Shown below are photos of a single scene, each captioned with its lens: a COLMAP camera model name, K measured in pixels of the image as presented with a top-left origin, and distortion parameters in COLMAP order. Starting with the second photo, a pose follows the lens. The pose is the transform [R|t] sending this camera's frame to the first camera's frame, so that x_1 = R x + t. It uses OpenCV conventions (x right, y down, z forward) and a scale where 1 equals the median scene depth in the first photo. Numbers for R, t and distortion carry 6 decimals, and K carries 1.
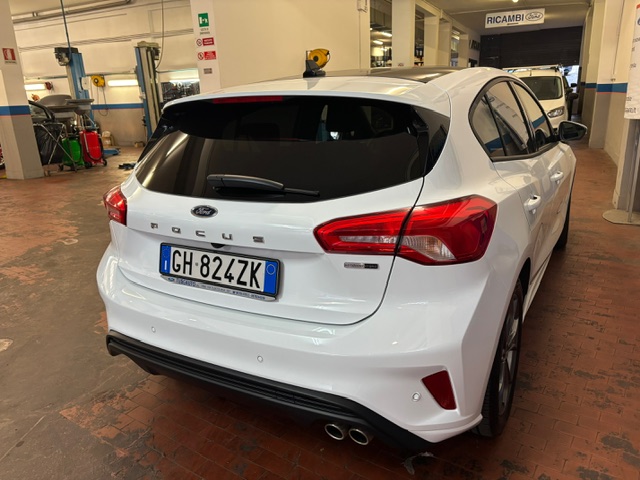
lens RADIAL K [[489.0, 0, 320.0], [0, 489.0, 240.0], [0, 0, 1]] dist [0.000692, -0.000206]
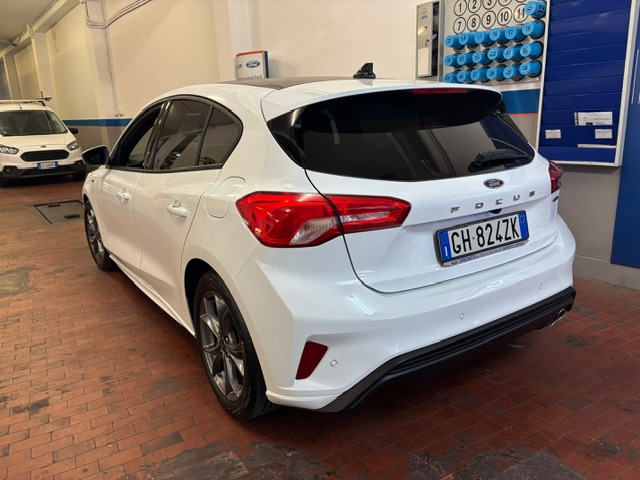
lens RADIAL K [[489.0, 0, 320.0], [0, 489.0, 240.0], [0, 0, 1]] dist [0.000692, -0.000206]
pose [[0.474204, -0.229349, 0.850017, -1.316239], [0.259256, 0.959041, 0.114133, -0.154257], [-0.841378, 0.166250, 0.514241, 0.735918]]
